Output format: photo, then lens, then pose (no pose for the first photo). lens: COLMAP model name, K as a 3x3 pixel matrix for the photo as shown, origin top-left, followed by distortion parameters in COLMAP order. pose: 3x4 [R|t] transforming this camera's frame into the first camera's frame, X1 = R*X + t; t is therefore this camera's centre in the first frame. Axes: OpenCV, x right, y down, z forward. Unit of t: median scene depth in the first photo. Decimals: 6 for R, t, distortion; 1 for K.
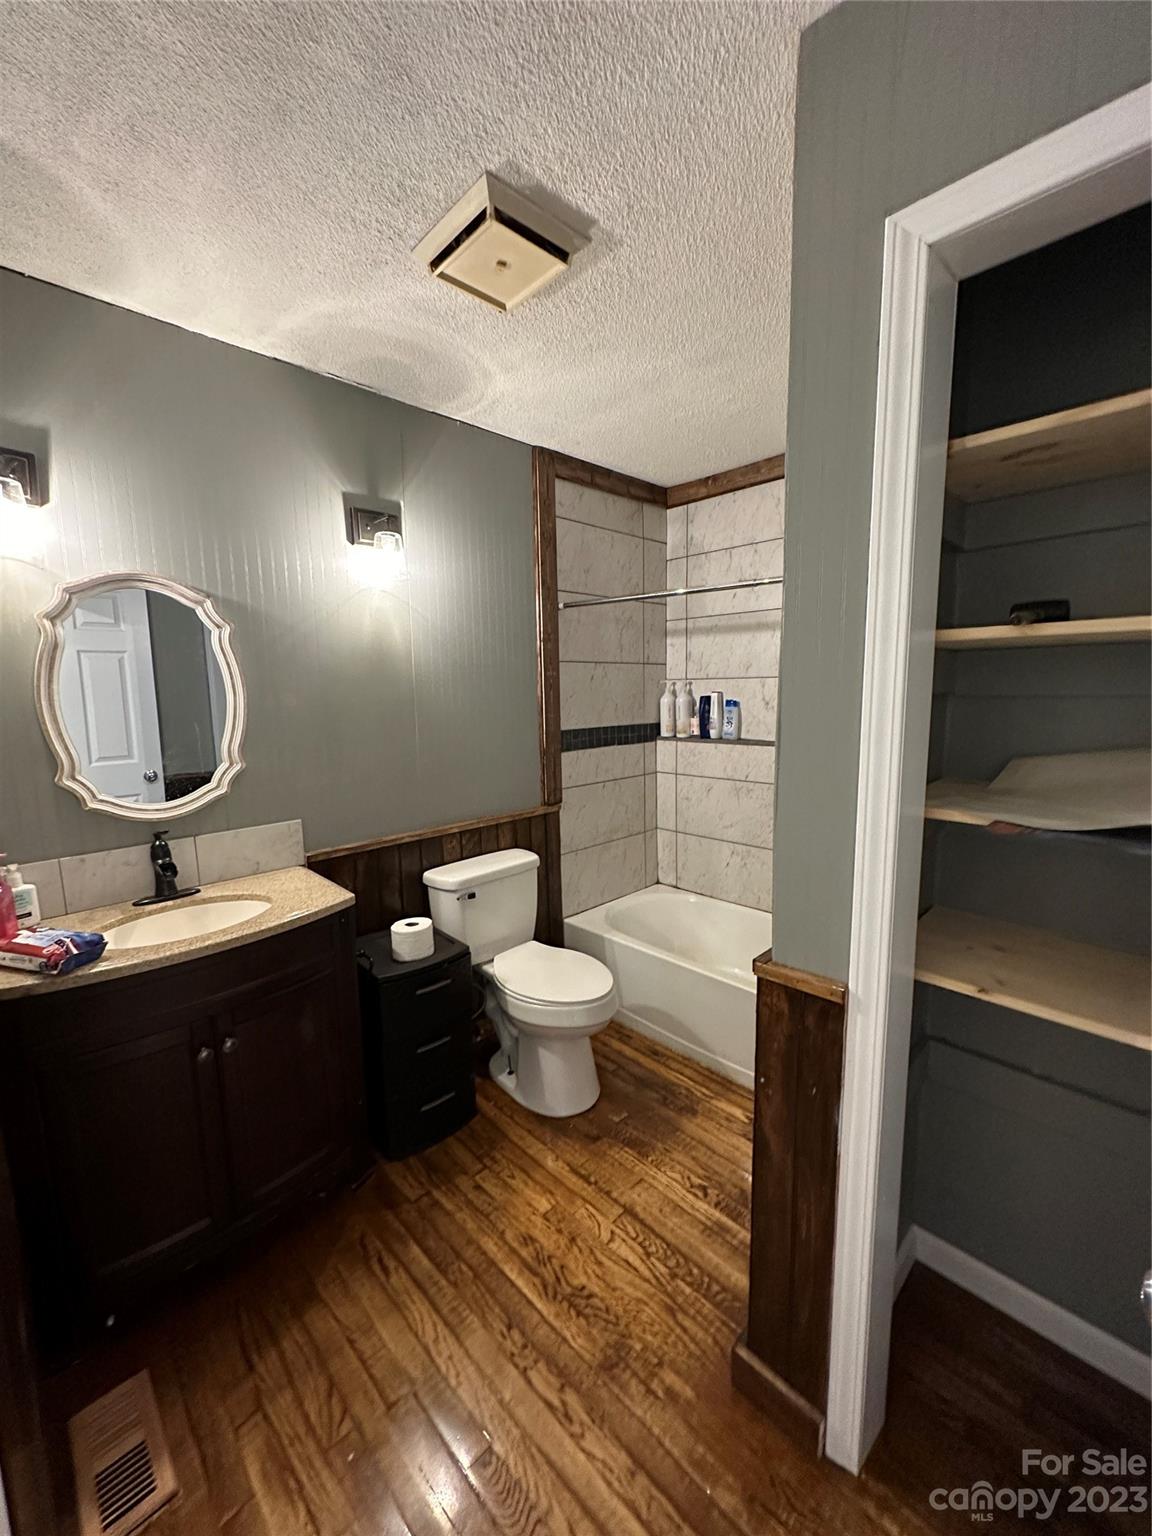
lens RADIAL K [[610.7, 0, 575.7], [0, 610.7, 766.3], [0, 0, 1]] dist [-0.003212, 0.001088]
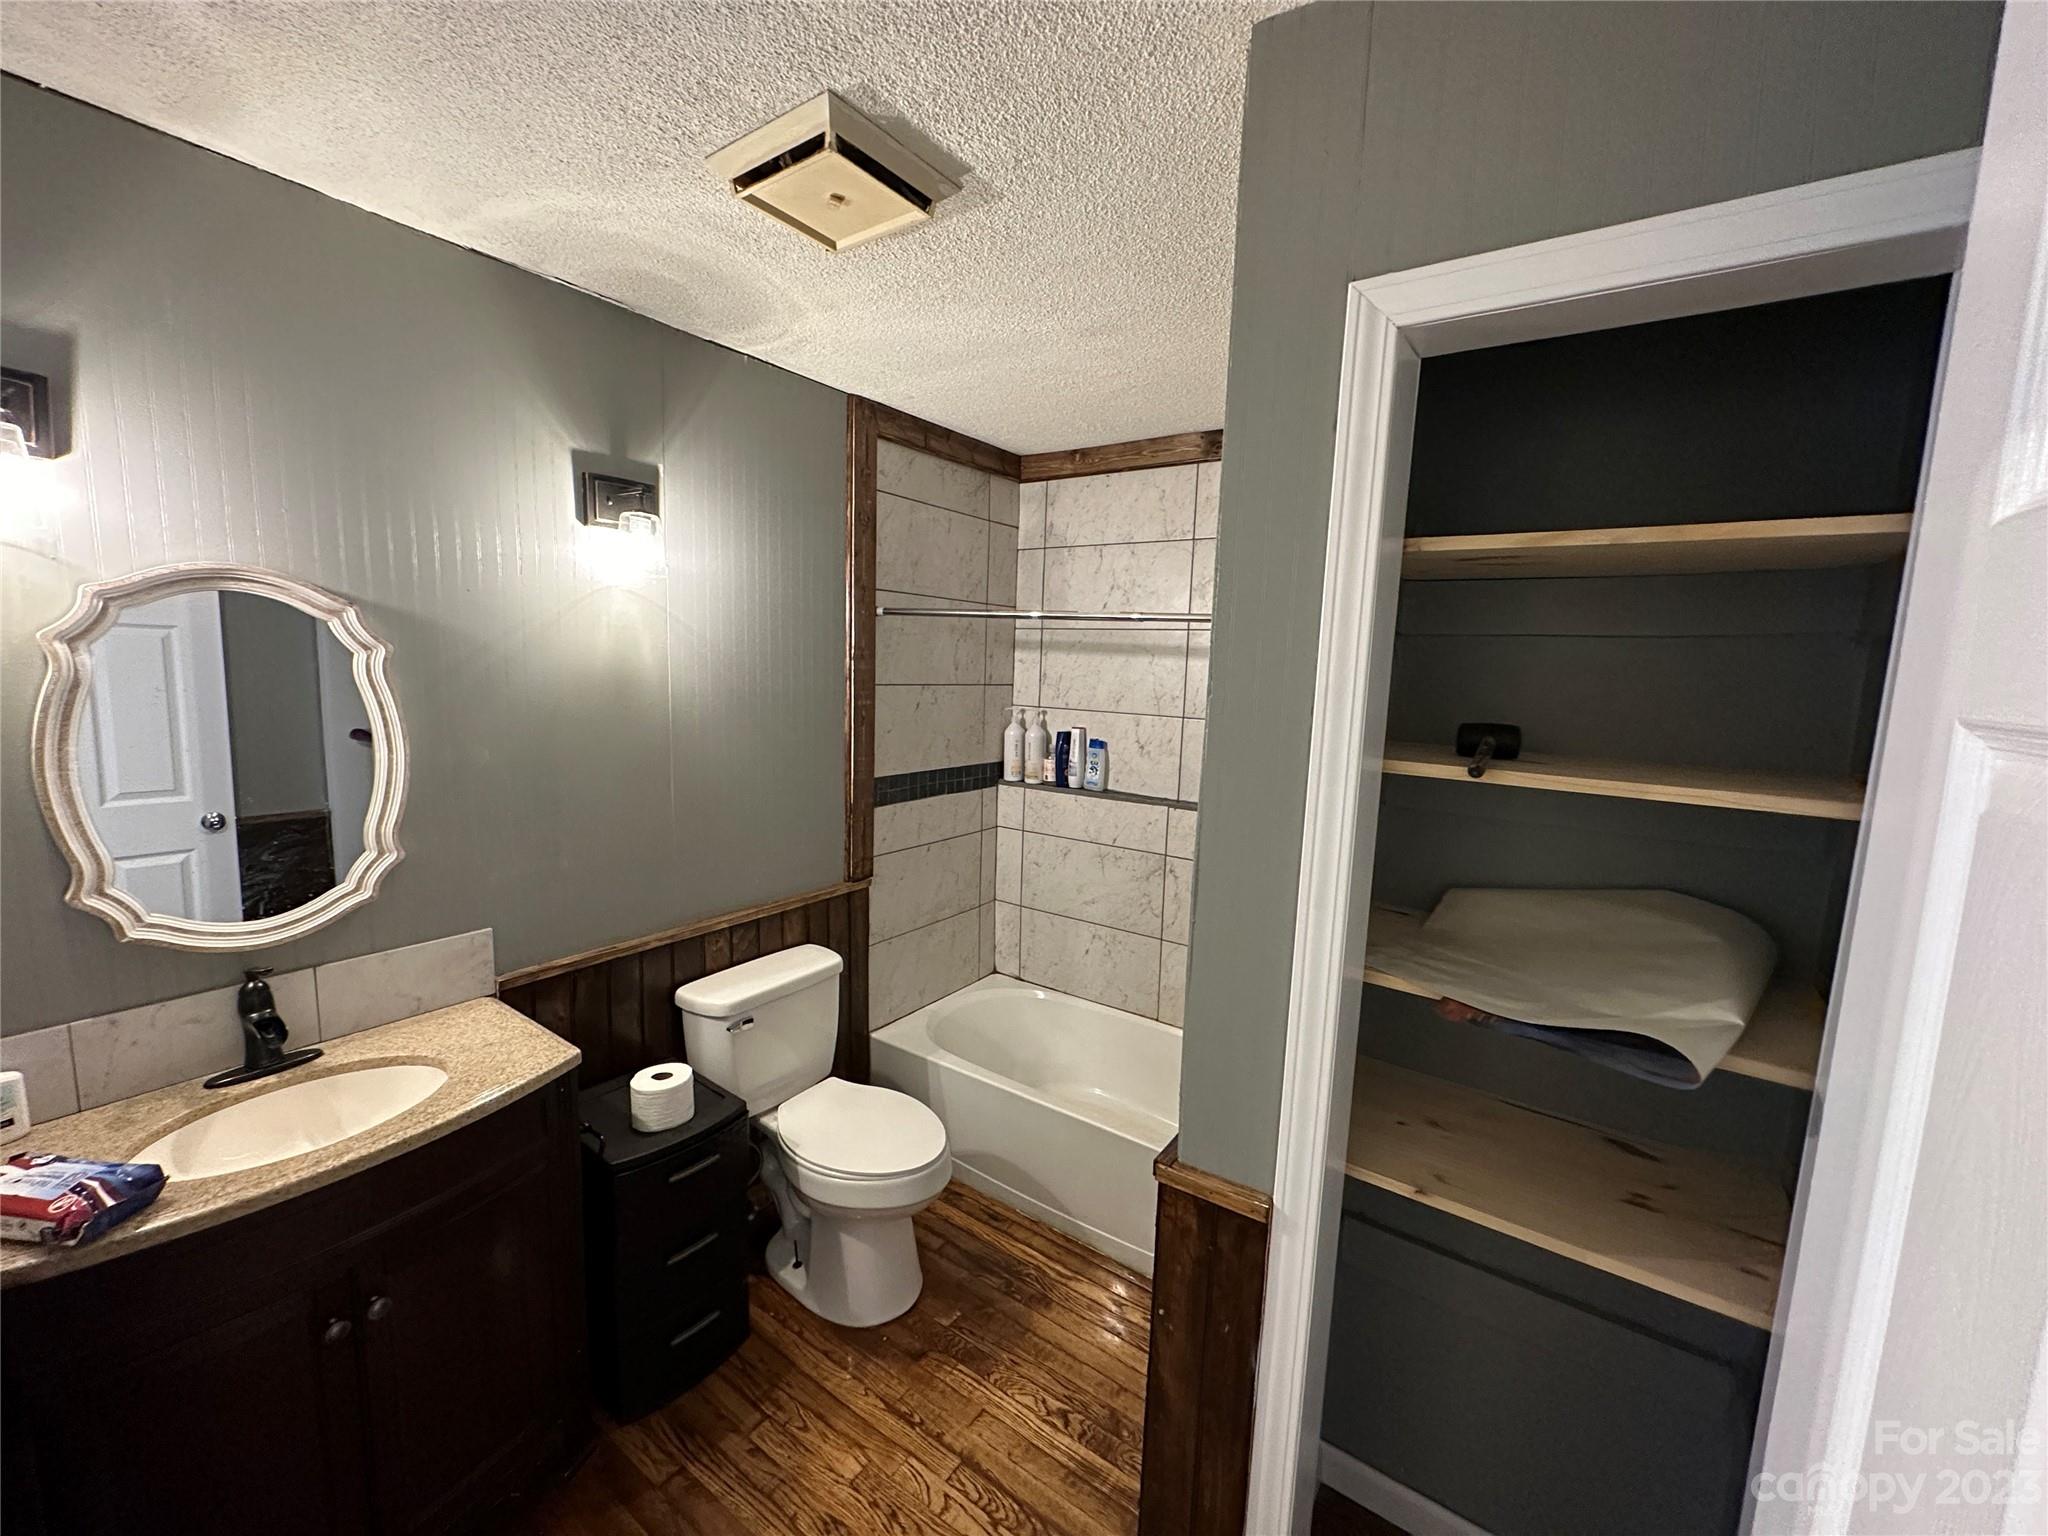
lens RADIAL K [[814.3, 0, 1023.7], [0, 814.3, 764.7], [0, 0, 1]] dist [-0.003212, 0.001088]
pose [[0.981350, 0.025823, 0.190489, -0.053512], [-0.025066, 0.999665, -0.006388, -0.112669], [-0.190590, 0.001494, 0.981669, 0.005957]]
